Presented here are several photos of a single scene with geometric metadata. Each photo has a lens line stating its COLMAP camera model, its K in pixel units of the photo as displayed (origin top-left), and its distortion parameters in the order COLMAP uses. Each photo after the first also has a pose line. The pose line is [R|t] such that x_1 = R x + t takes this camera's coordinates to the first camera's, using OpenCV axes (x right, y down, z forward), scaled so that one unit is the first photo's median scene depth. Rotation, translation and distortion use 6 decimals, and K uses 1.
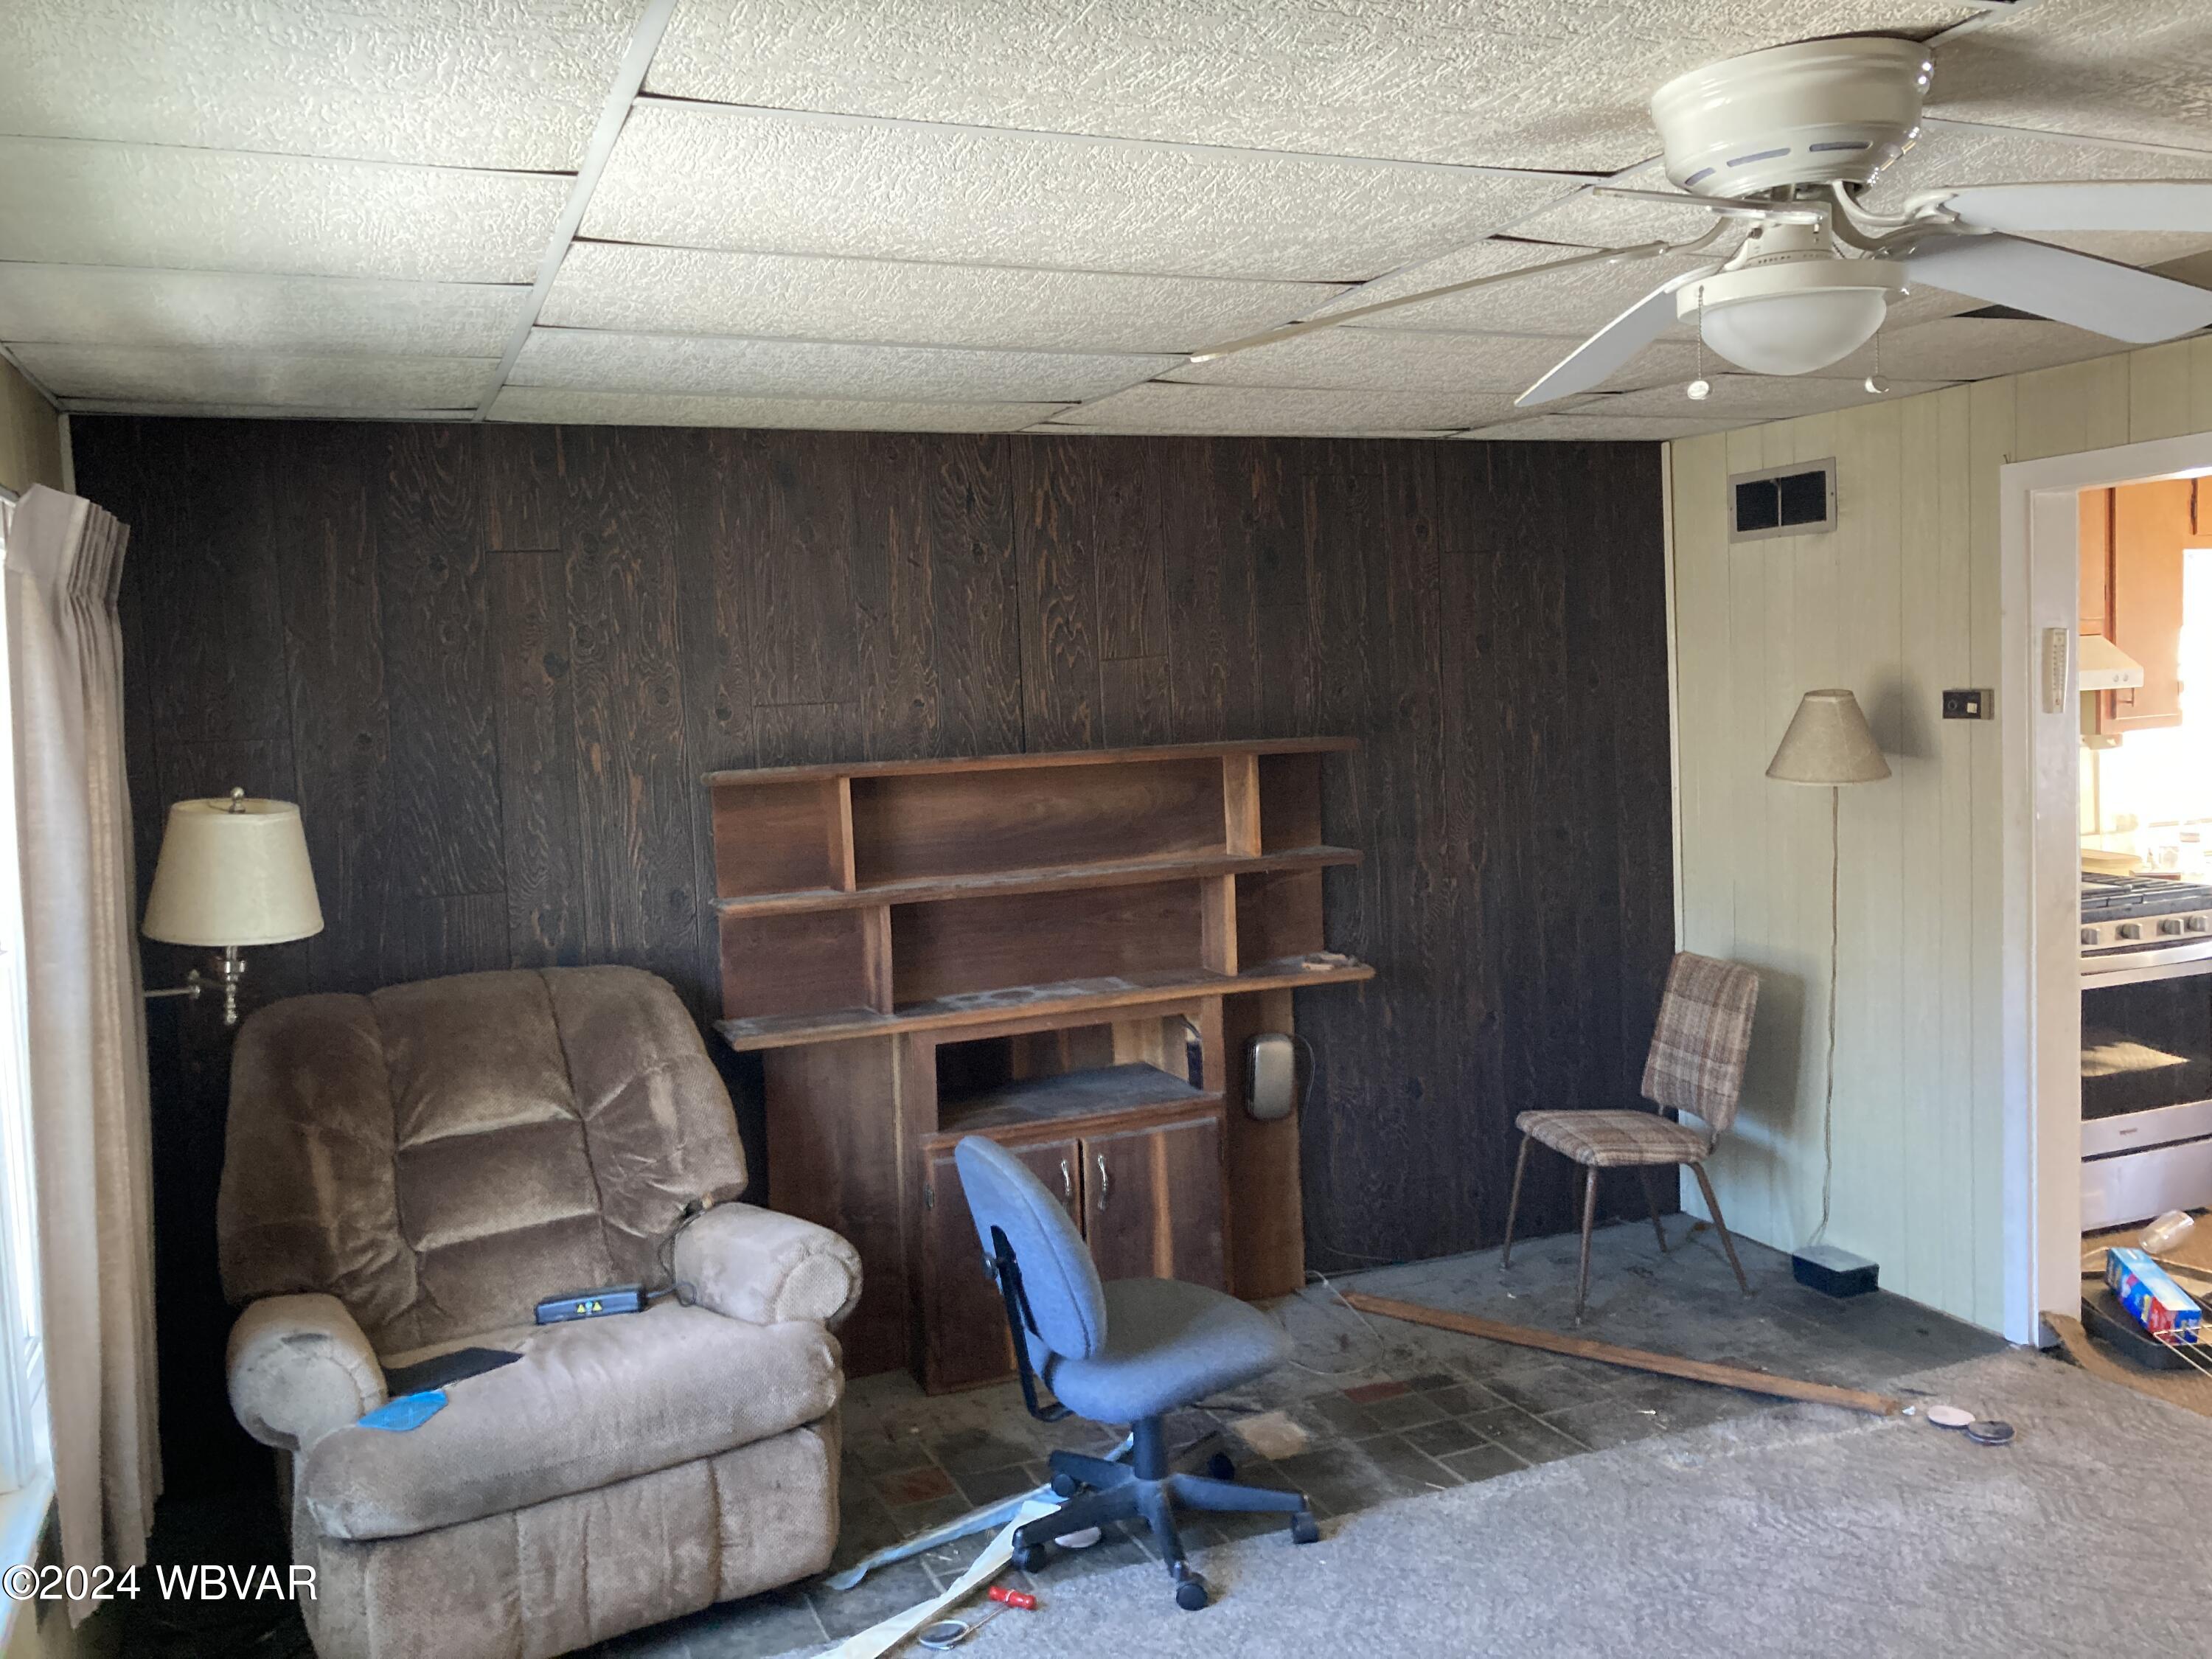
lens RADIAL K [[1804.1, 0, 1106.0], [0, 1804.1, 829.5], [0, 0, 1]] dist [-0.023651, 0.064112]
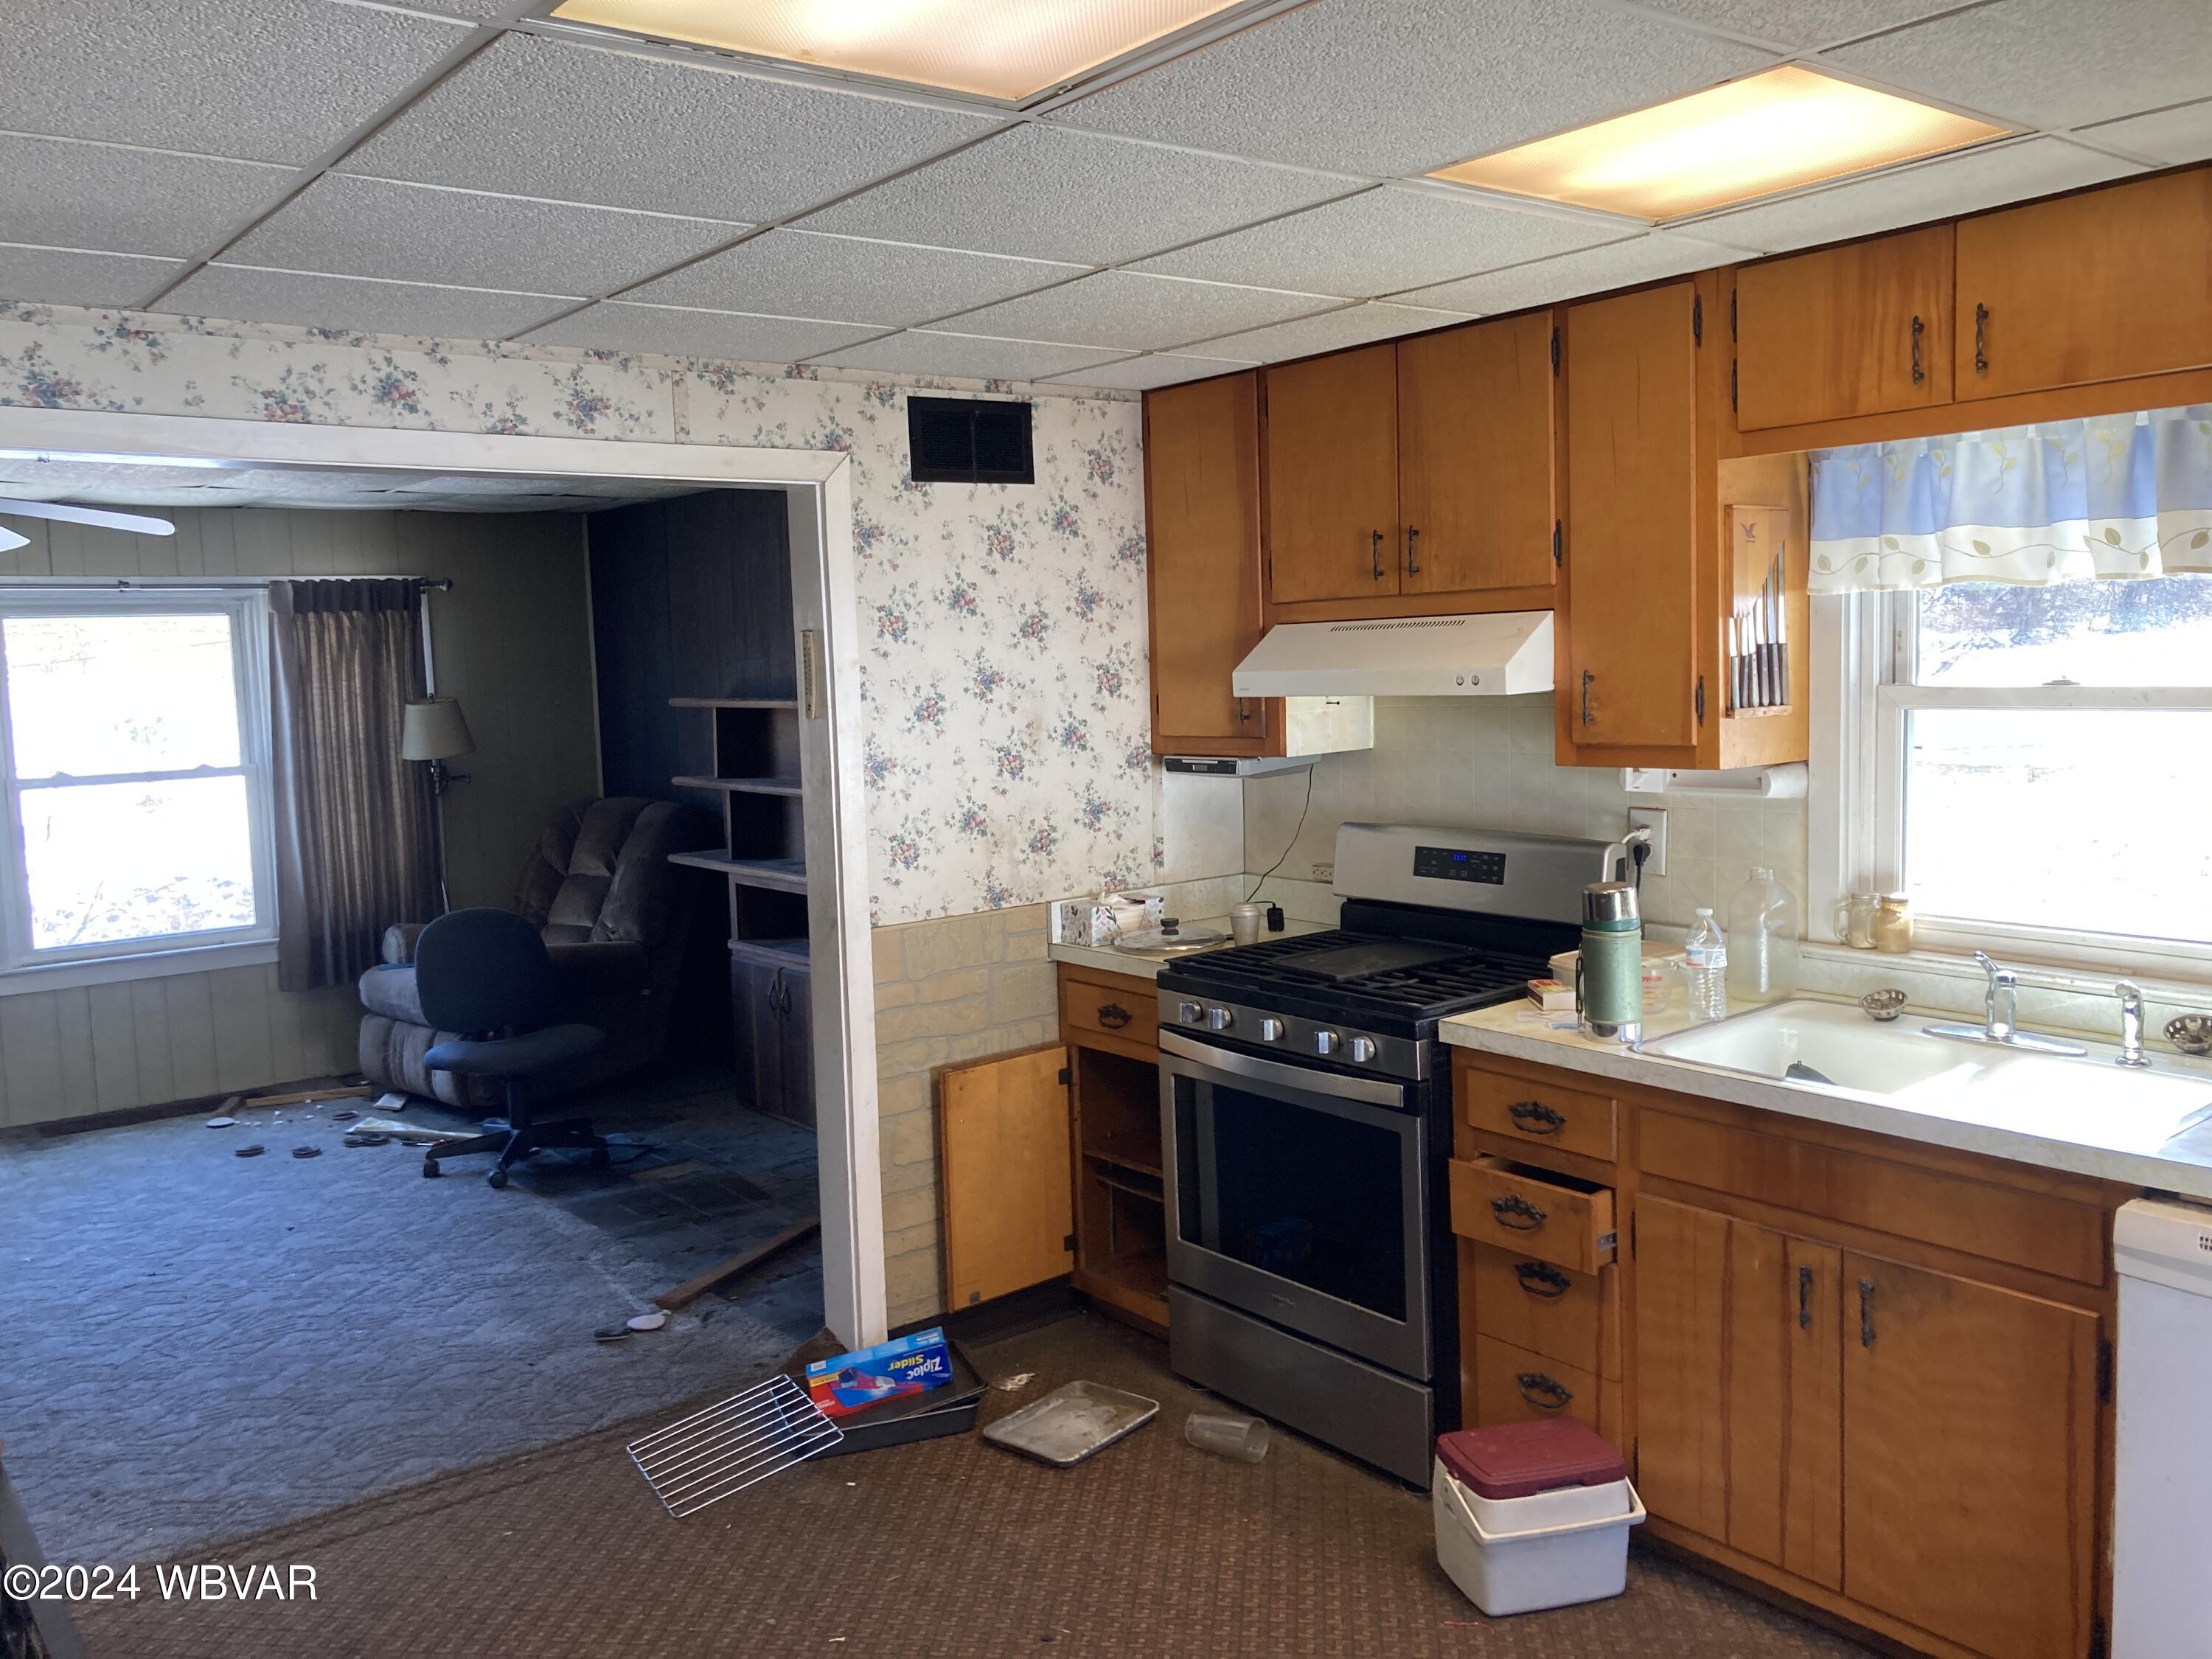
lens RADIAL K [[1804.1, 0, 1106.0], [0, 1804.1, 829.5], [0, 0, 1]] dist [-0.023651, 0.064112]
pose [[0.256900, 0.117472, -0.959272, 1.605449], [-0.047671, 0.992917, 0.108825, -0.120740], [0.965261, 0.017773, 0.260681, 0.985251]]
